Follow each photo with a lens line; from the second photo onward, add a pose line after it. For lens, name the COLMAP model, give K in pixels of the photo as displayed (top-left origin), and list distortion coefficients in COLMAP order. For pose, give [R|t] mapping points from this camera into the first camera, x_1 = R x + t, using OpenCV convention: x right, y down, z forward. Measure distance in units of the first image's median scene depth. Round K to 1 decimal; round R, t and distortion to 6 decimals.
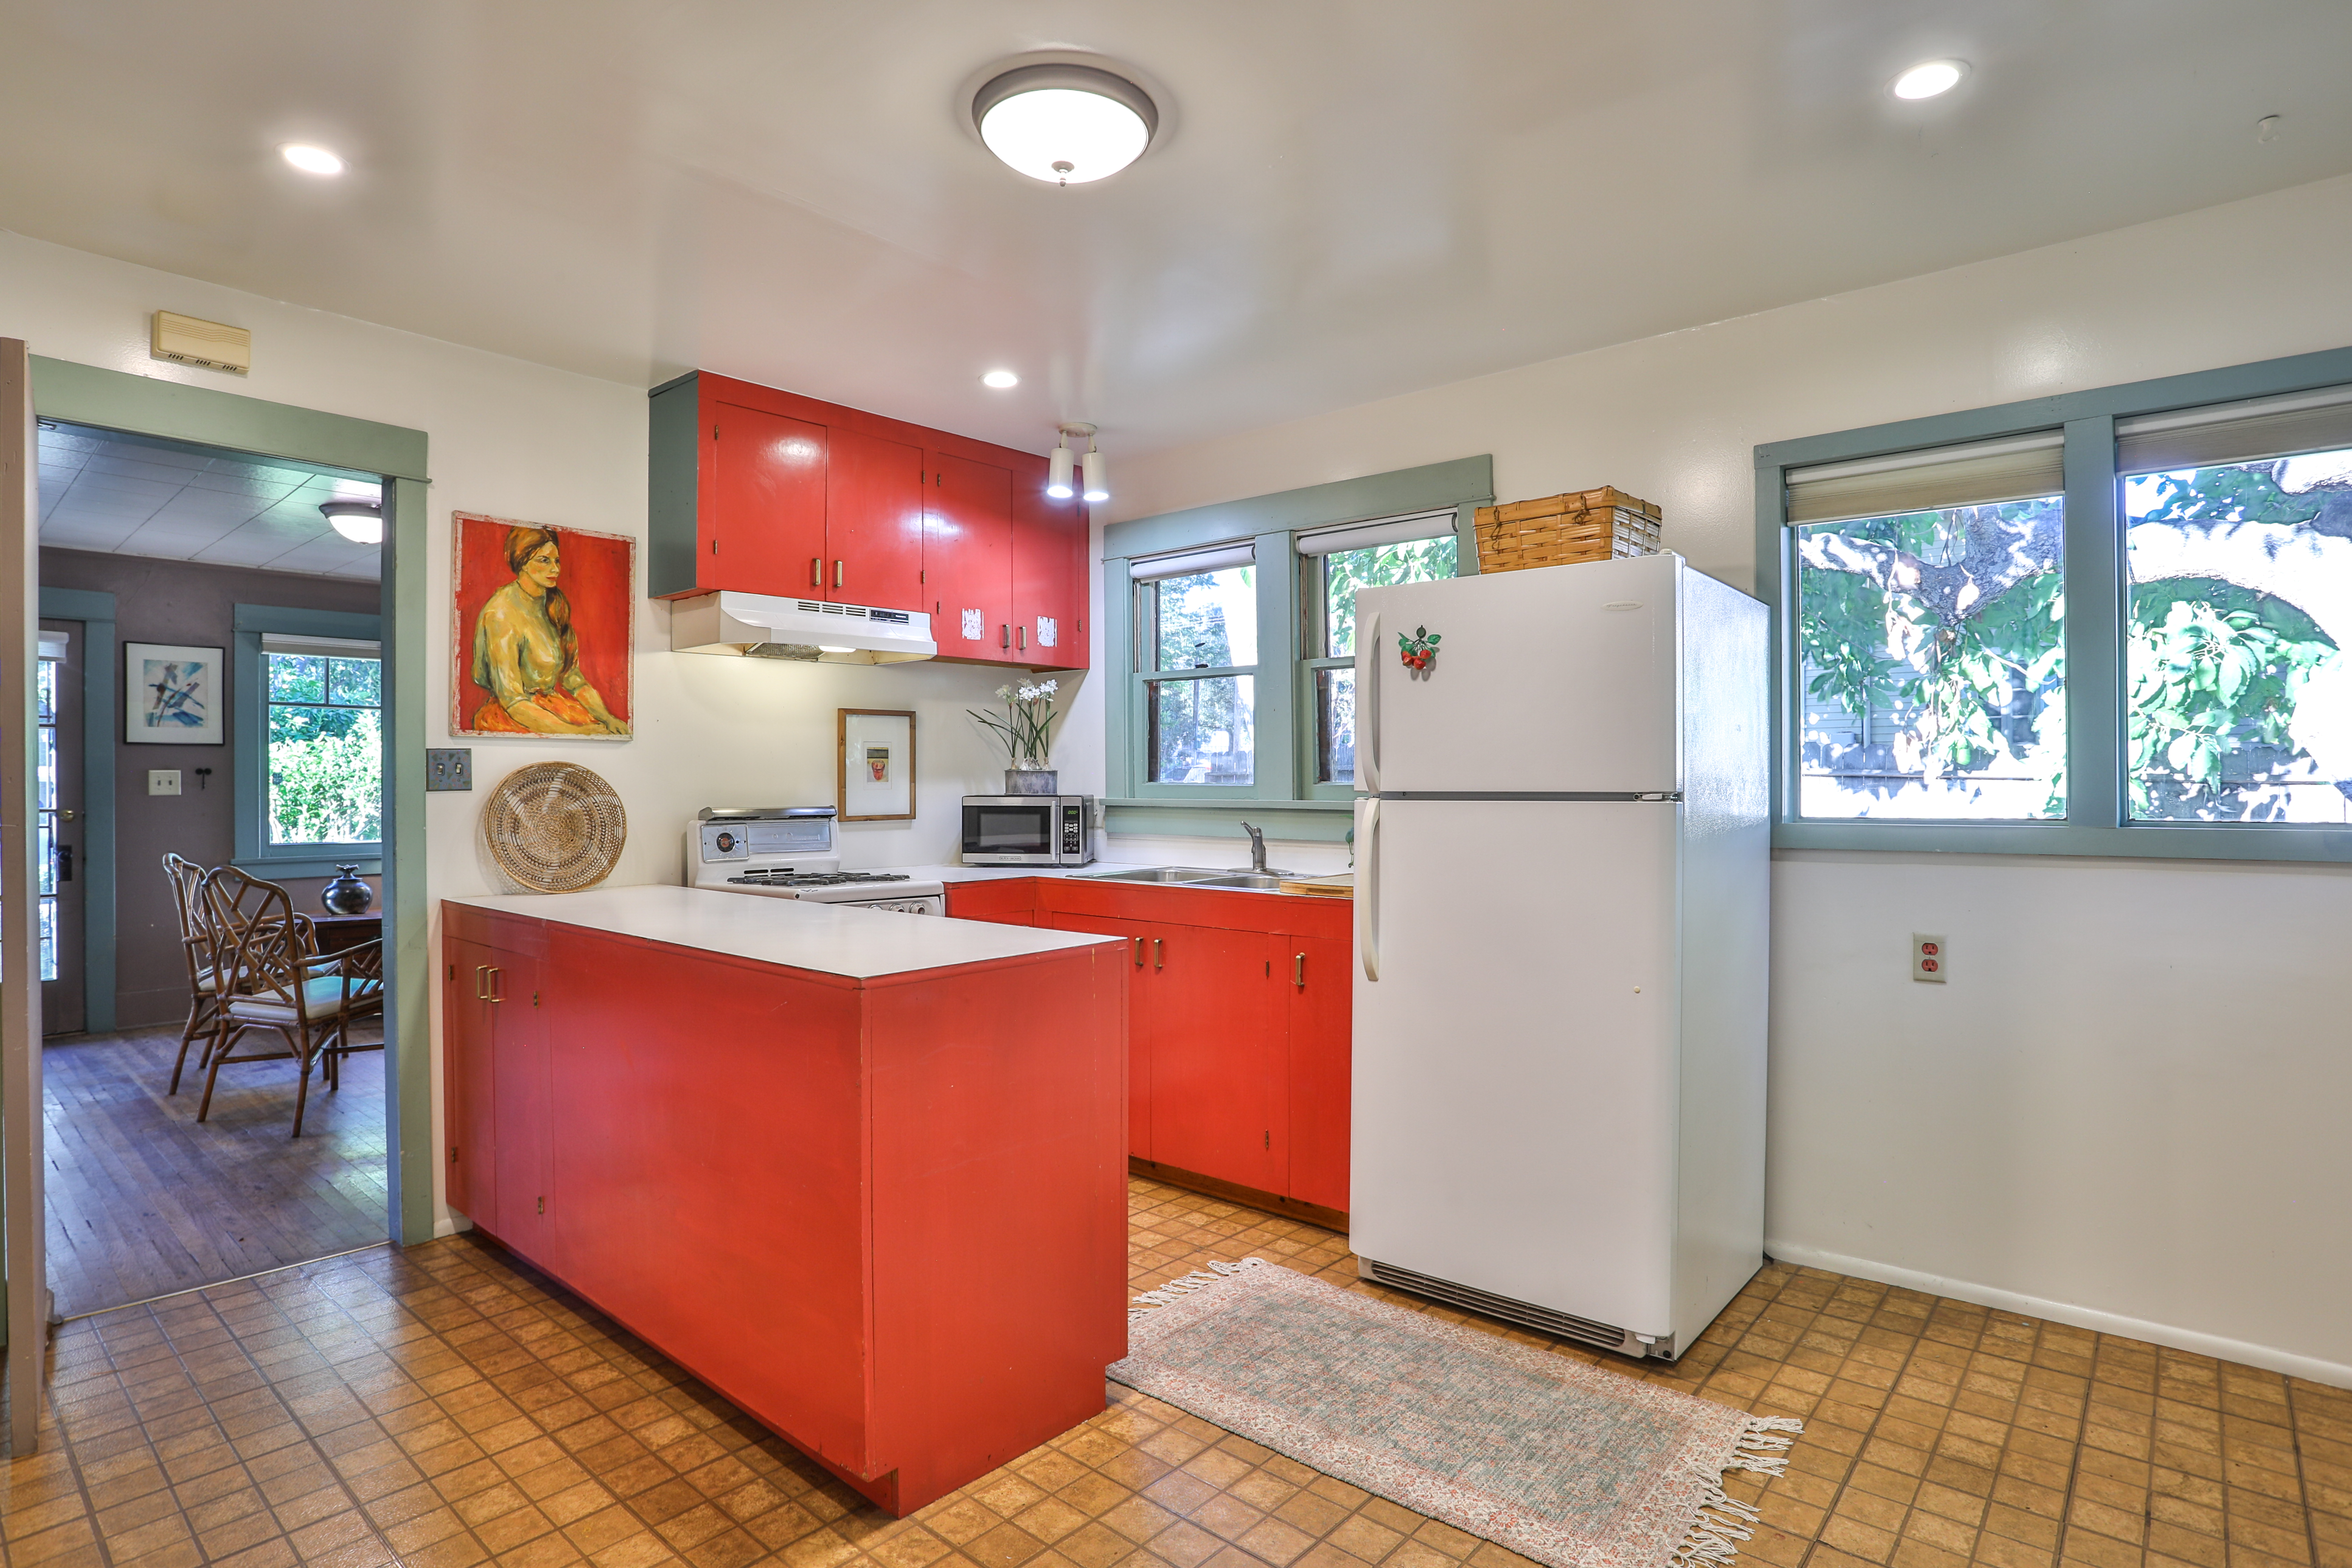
lens RADIAL K [[1210.2, 0, 1164.8], [0, 1210.2, 786.1], [0, 0, 1]] dist [-0.067892, 0.024594]
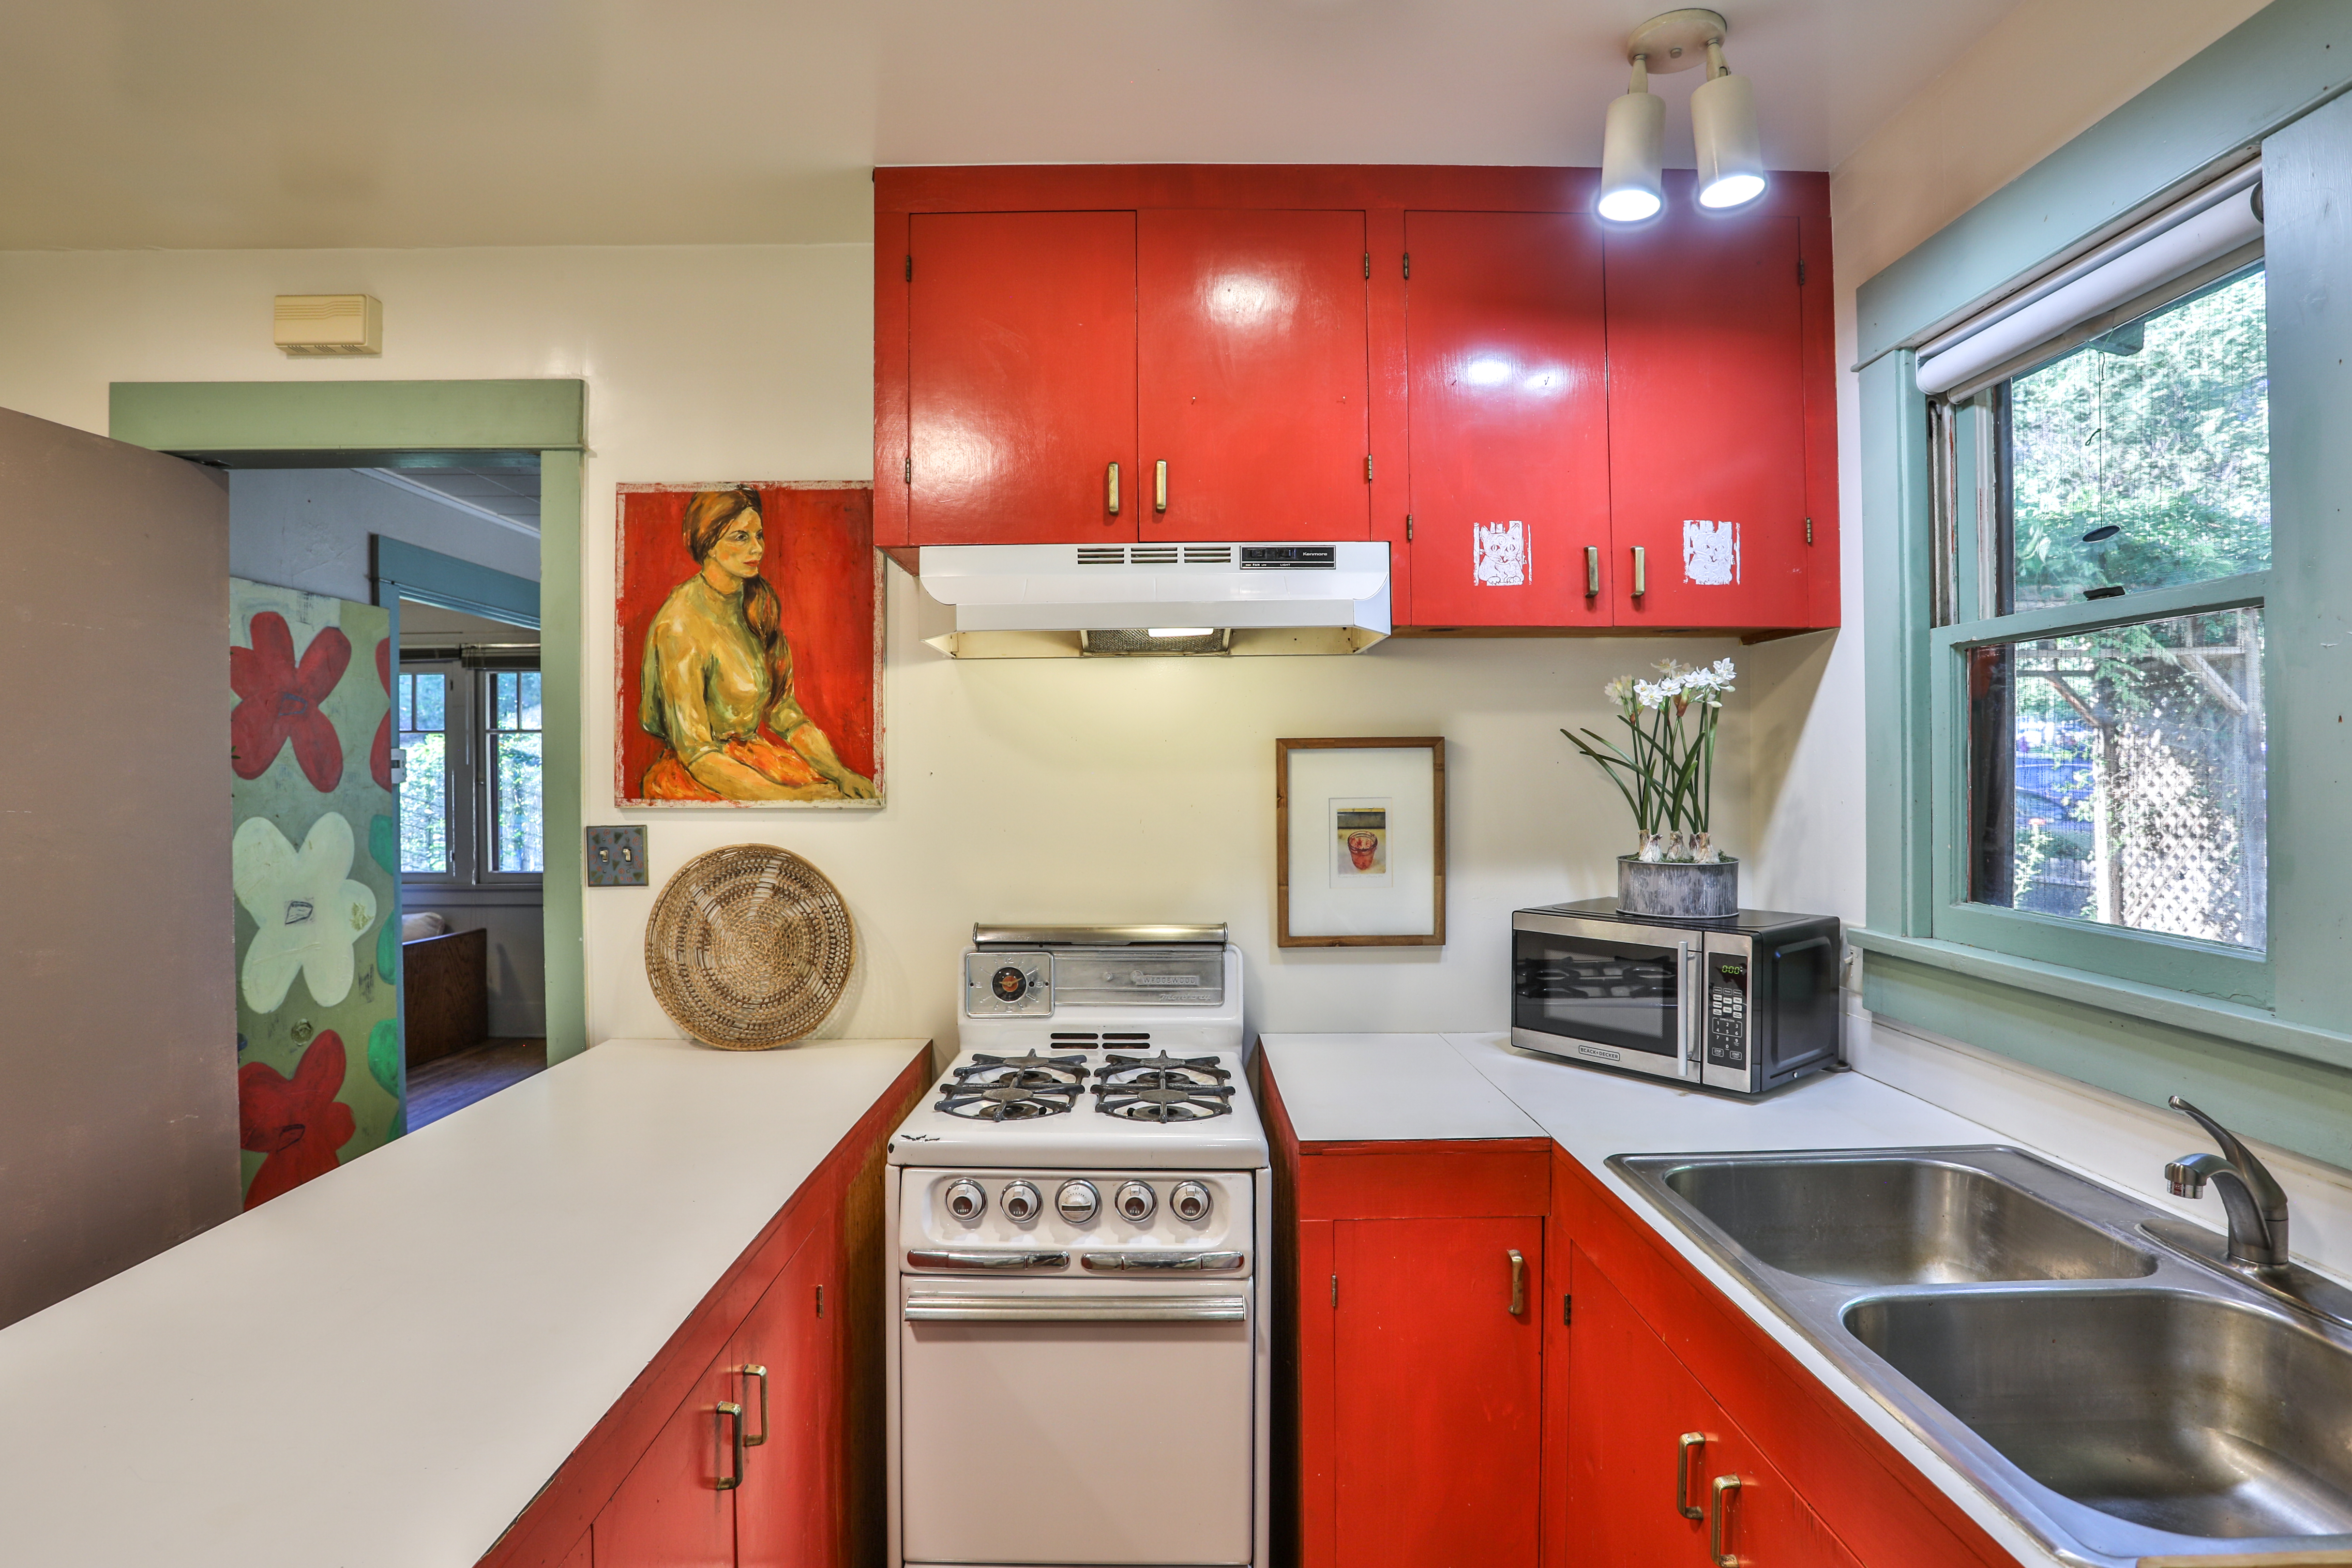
lens RADIAL K [[1210.2, 0, 1180.7], [0, 1210.2, 782.8], [0, 0, 1]] dist [-0.067892, 0.024594]
pose [[0.672385, 0.004718, -0.740187, 0.104452], [-0.002063, 0.999988, 0.004500, -0.046158], [0.740199, -0.001499, 0.672386, 0.586372]]
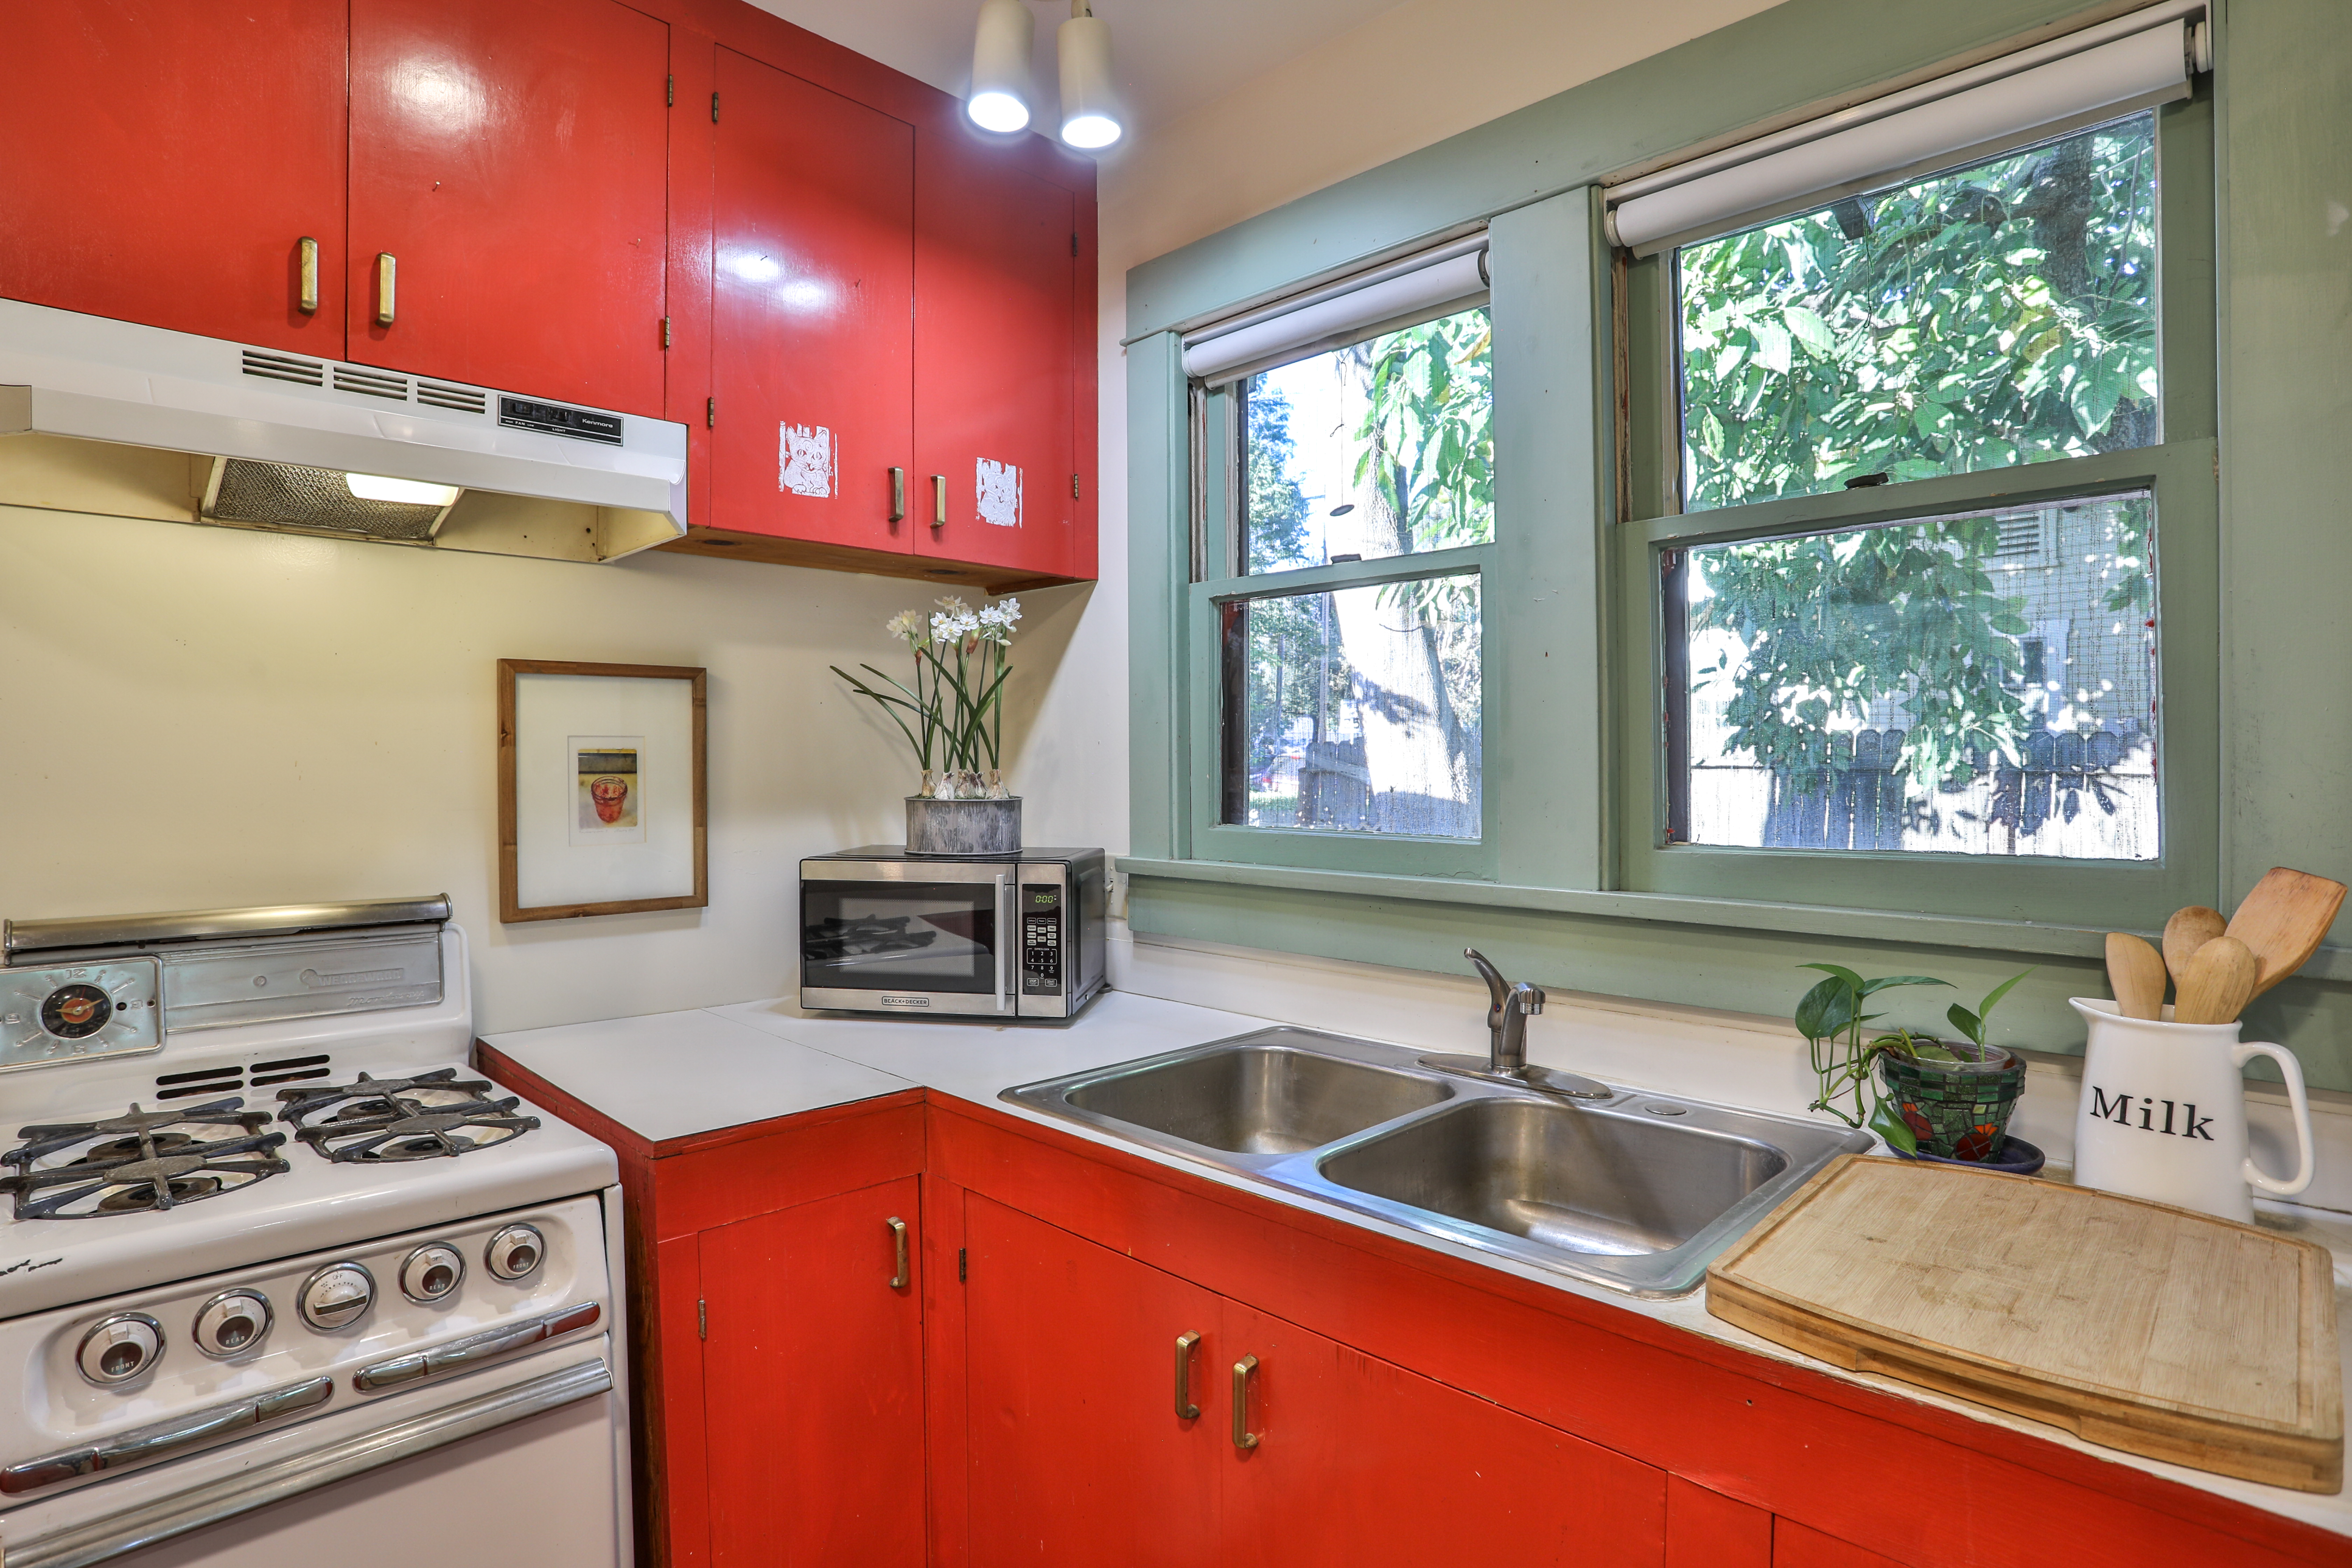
lens RADIAL K [[1210.2, 0, 1157.3], [0, 1210.2, 773.9], [0, 0, 1]] dist [-0.067892, 0.024594]
pose [[0.997294, 0.001612, -0.073504, -0.004755], [-0.001529, 0.999998, 0.001189, -0.023998], [0.073506, -0.001073, 0.997294, 0.582333]]
